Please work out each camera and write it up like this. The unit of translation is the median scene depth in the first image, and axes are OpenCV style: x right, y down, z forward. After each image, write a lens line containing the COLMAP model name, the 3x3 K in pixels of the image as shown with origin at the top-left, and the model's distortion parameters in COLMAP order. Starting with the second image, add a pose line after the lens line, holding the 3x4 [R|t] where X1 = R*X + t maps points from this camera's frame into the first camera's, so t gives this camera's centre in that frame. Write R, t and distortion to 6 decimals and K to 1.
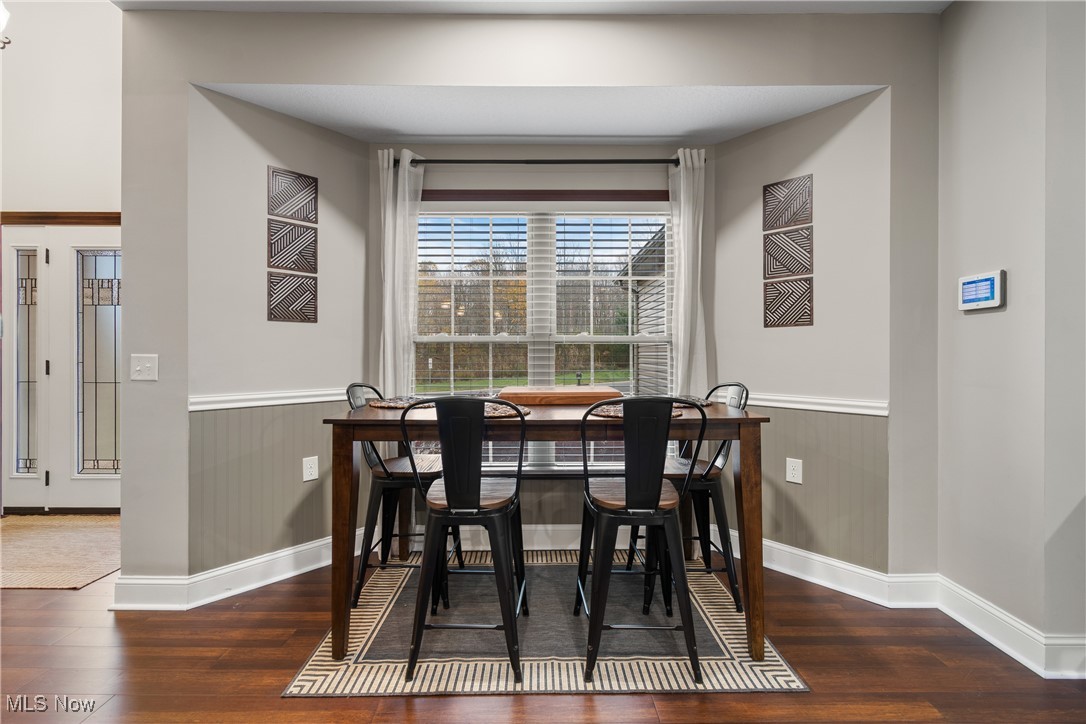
lens RADIAL K [[480.4, 0, 538.0], [0, 480.4, 357.4], [0, 0, 1]] dist [0.000771, -0.001055]
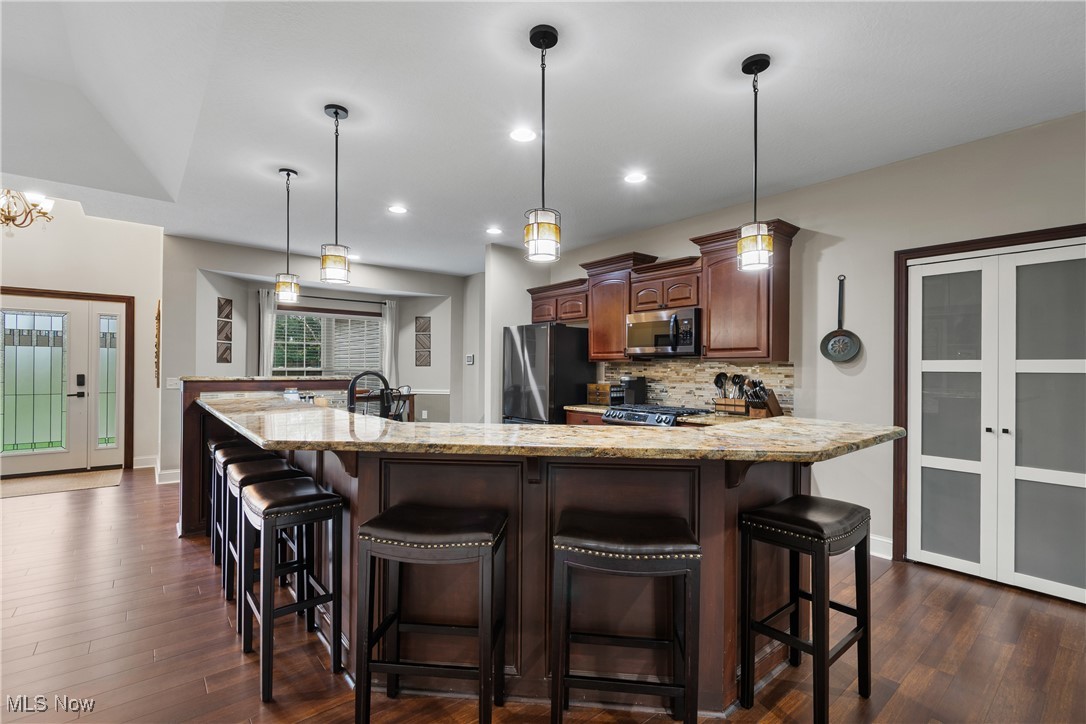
lens RADIAL K [[480.4, 0, 544.0], [0, 480.4, 368.3], [0, 0, 1]] dist [0.000771, -0.001055]
pose [[0.768764, 0.004481, 0.639517, -0.794950], [-0.003080, 0.999990, -0.003304, -0.044202], [-0.639525, 0.000571, 0.768770, -1.741924]]
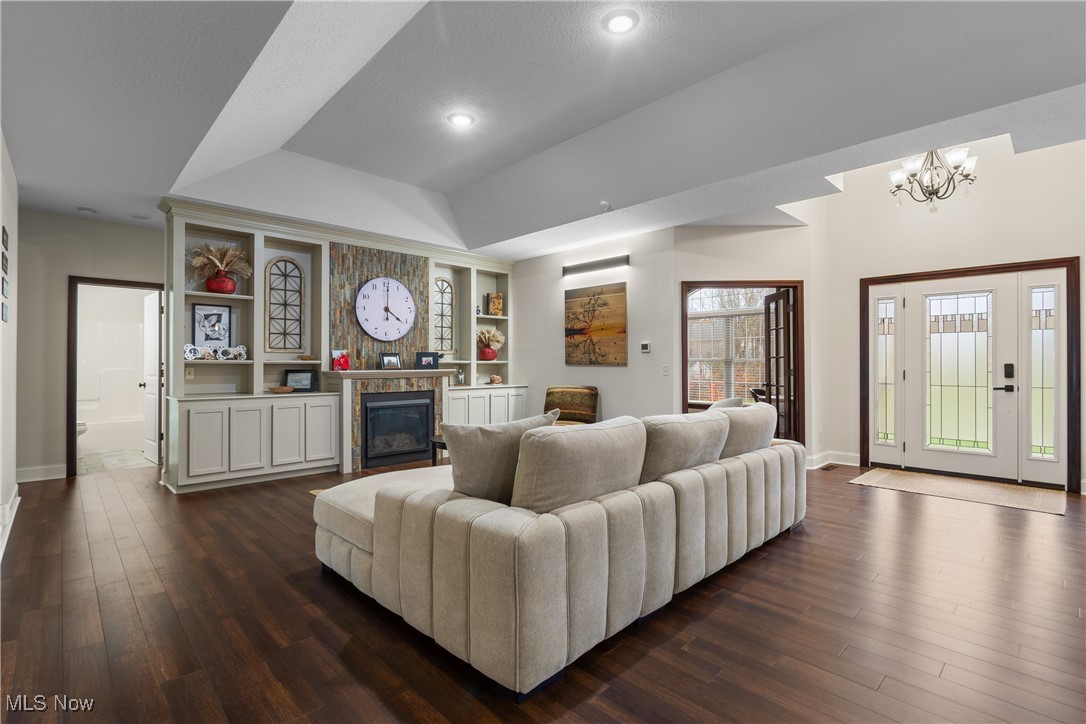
lens RADIAL K [[514.0, 0, 534.3], [0, 514.0, 360.4], [0, 0, 1]] dist [0.003204, -0.004730]
pose [[0.690879, -0.006995, -0.722936, -0.856645], [-0.006120, 0.999861, -0.015523, 0.011099], [0.722944, 0.015149, 0.690740, -1.306427]]
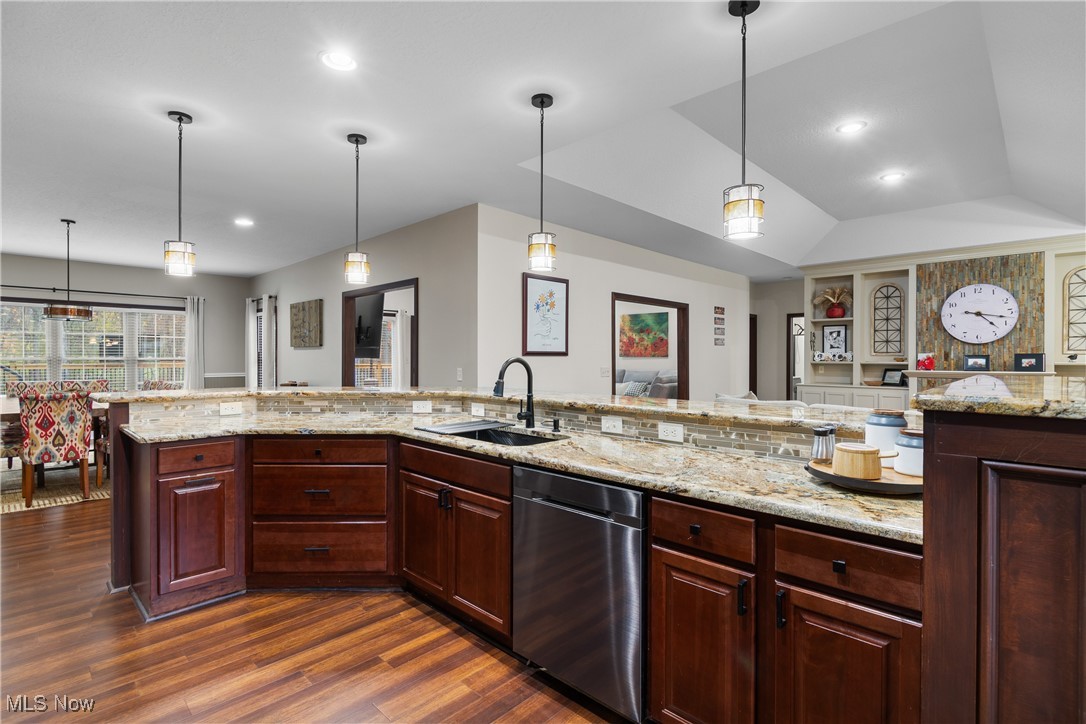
lens RADIAL K [[514.0, 0, 537.9], [0, 514.0, 359.7], [0, 0, 1]] dist [0.003204, -0.004730]
pose [[-0.697832, 0.004270, -0.716248, 0.310231], [-0.005920, 0.999914, 0.011729, -0.050668], [0.716237, 0.012425, -0.697747, 0.092642]]
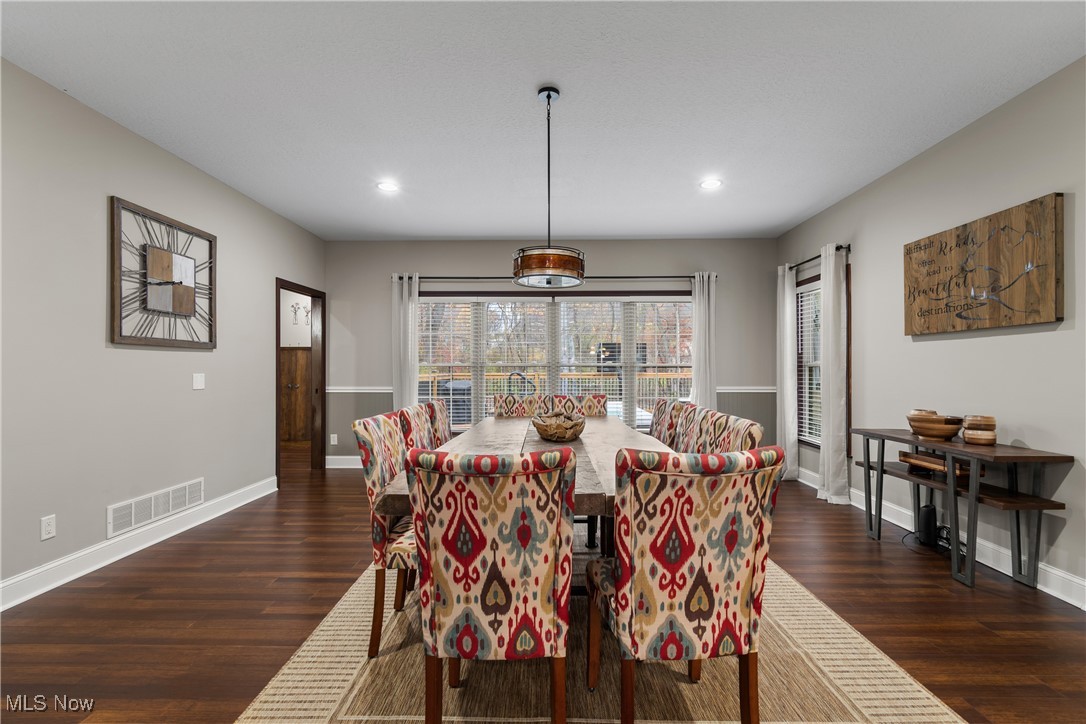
lens RADIAL K [[480.4, 0, 548.8], [0, 480.4, 367.9], [0, 0, 1]] dist [0.000771, -0.001055]
pose [[-0.999959, 0.002370, 0.008686, 0.134678], [0.002404, 0.999990, 0.003886, 0.000816], [-0.008677, 0.003906, -0.999955, -1.747900]]
